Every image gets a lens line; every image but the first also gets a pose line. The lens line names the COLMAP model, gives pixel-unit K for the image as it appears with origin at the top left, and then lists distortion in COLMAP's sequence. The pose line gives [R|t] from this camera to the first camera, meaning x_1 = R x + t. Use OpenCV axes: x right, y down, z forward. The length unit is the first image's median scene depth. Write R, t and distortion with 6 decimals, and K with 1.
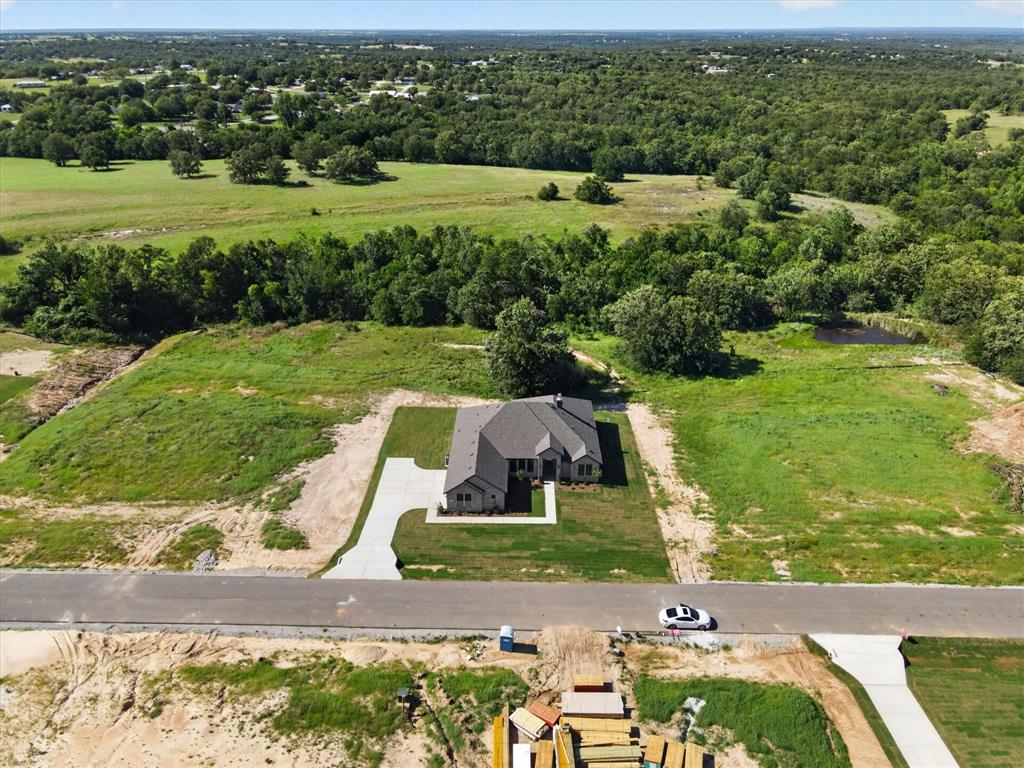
lens RADIAL K [[750.2, 0, 512.0], [0, 750.2, 384.0], [0, 0, 1]] dist [0.010952, 0.005881]
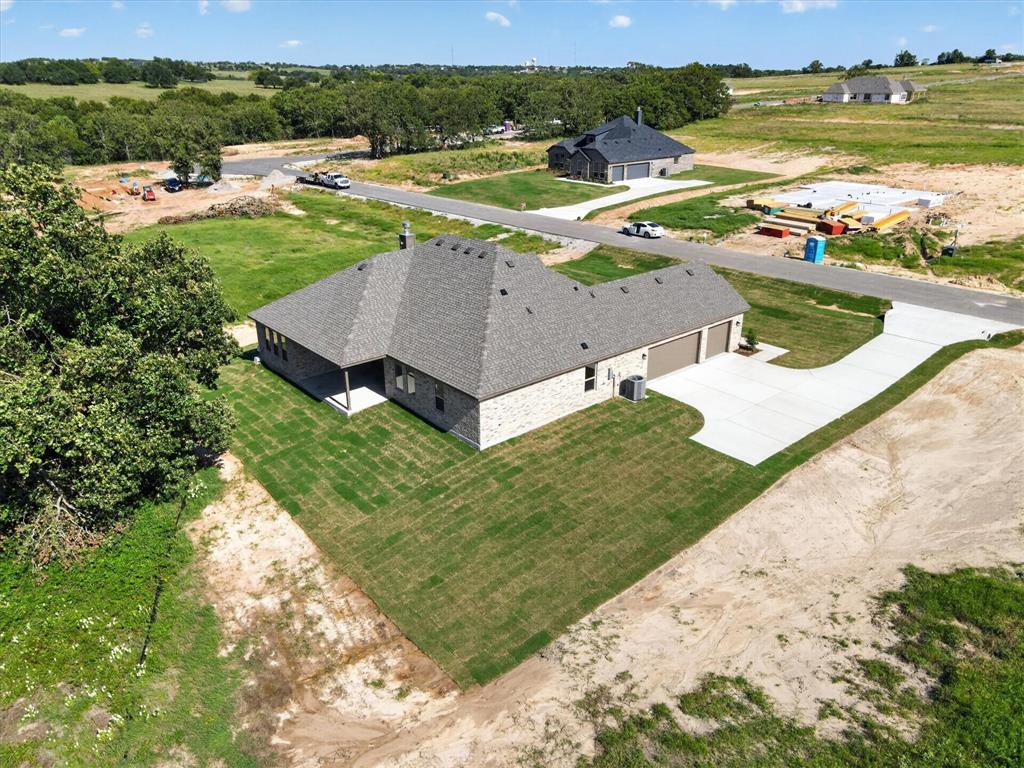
lens RADIAL K [[750.2, 0, 512.0], [0, 750.2, 384.0], [0, 0, 1]] dist [0.010952, 0.005881]
pose [[-0.660686, -0.284979, 0.694465, -0.346205], [0.325708, 0.724685, 0.607245, -0.182925], [-0.676320, 0.627391, -0.385969, 1.284770]]
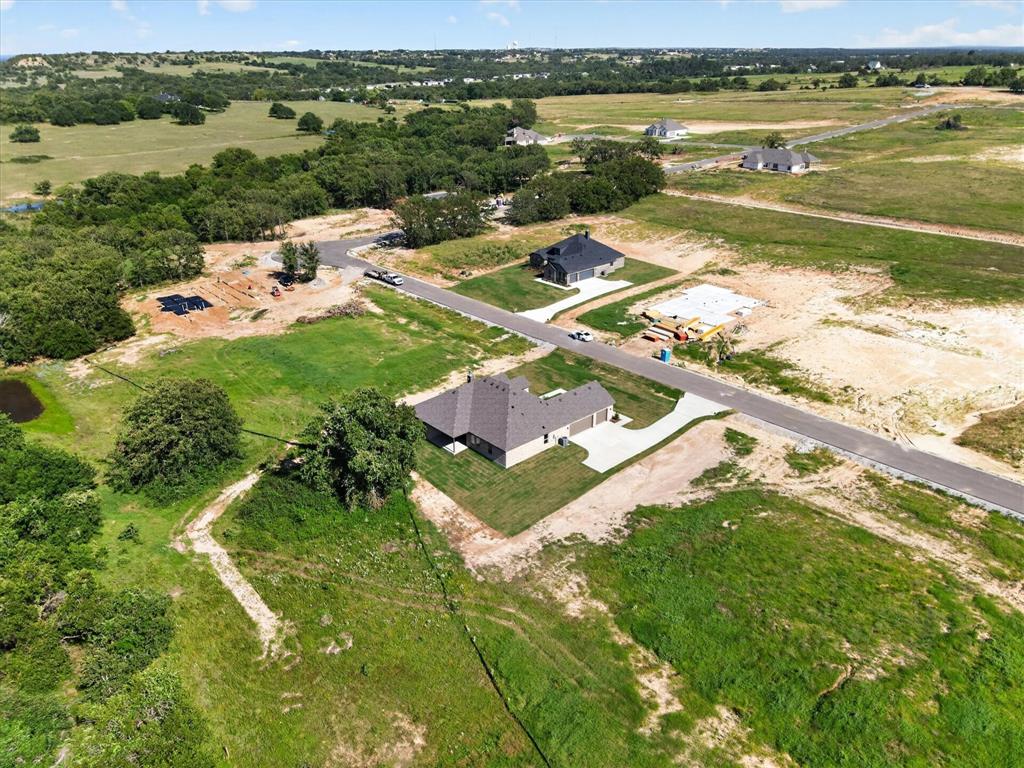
lens RADIAL K [[750.2, 0, 512.0], [0, 750.2, 384.0], [0, 0, 1]] dist [0.010952, 0.005881]
pose [[-0.677576, -0.296372, 0.673093, -0.769892], [0.323626, 0.701687, 0.634745, -0.692481], [-0.660422, 0.647918, -0.379533, 1.491793]]
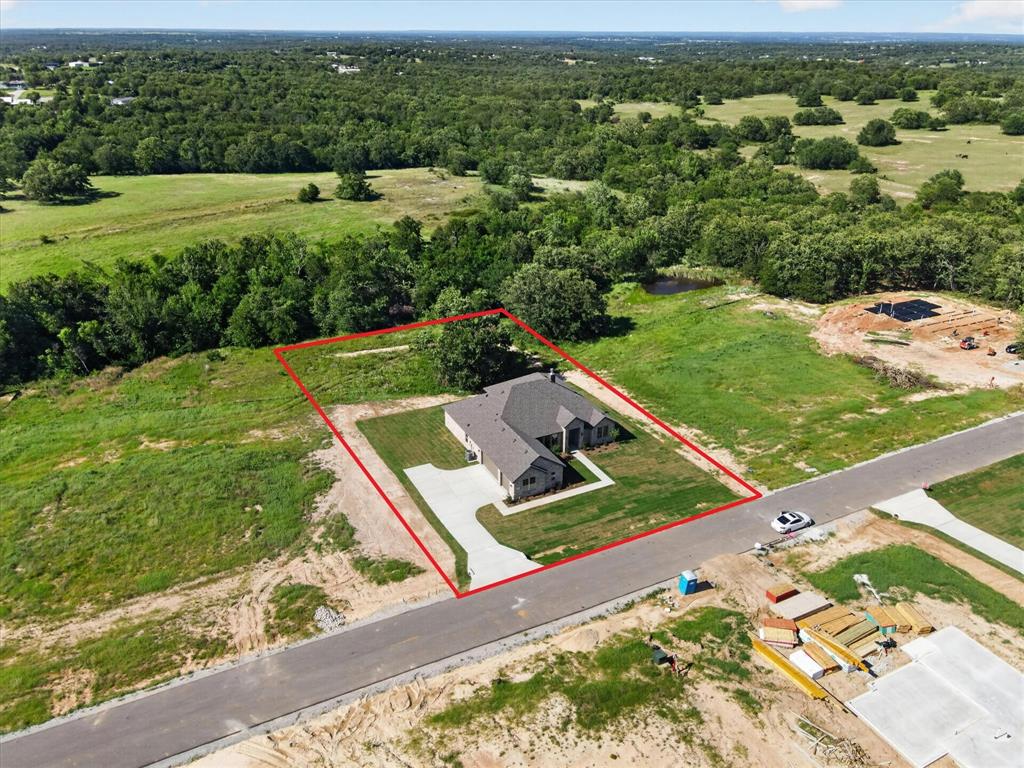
lens RADIAL K [[750.2, 0, 512.0], [0, 750.2, 384.0], [0, 0, 1]] dist [0.010952, 0.005881]
pose [[0.885691, -0.193677, 0.421948, -0.458704], [0.194175, 0.980056, 0.042270, -0.022093], [-0.421719, 0.044494, 0.905634, 0.094991]]
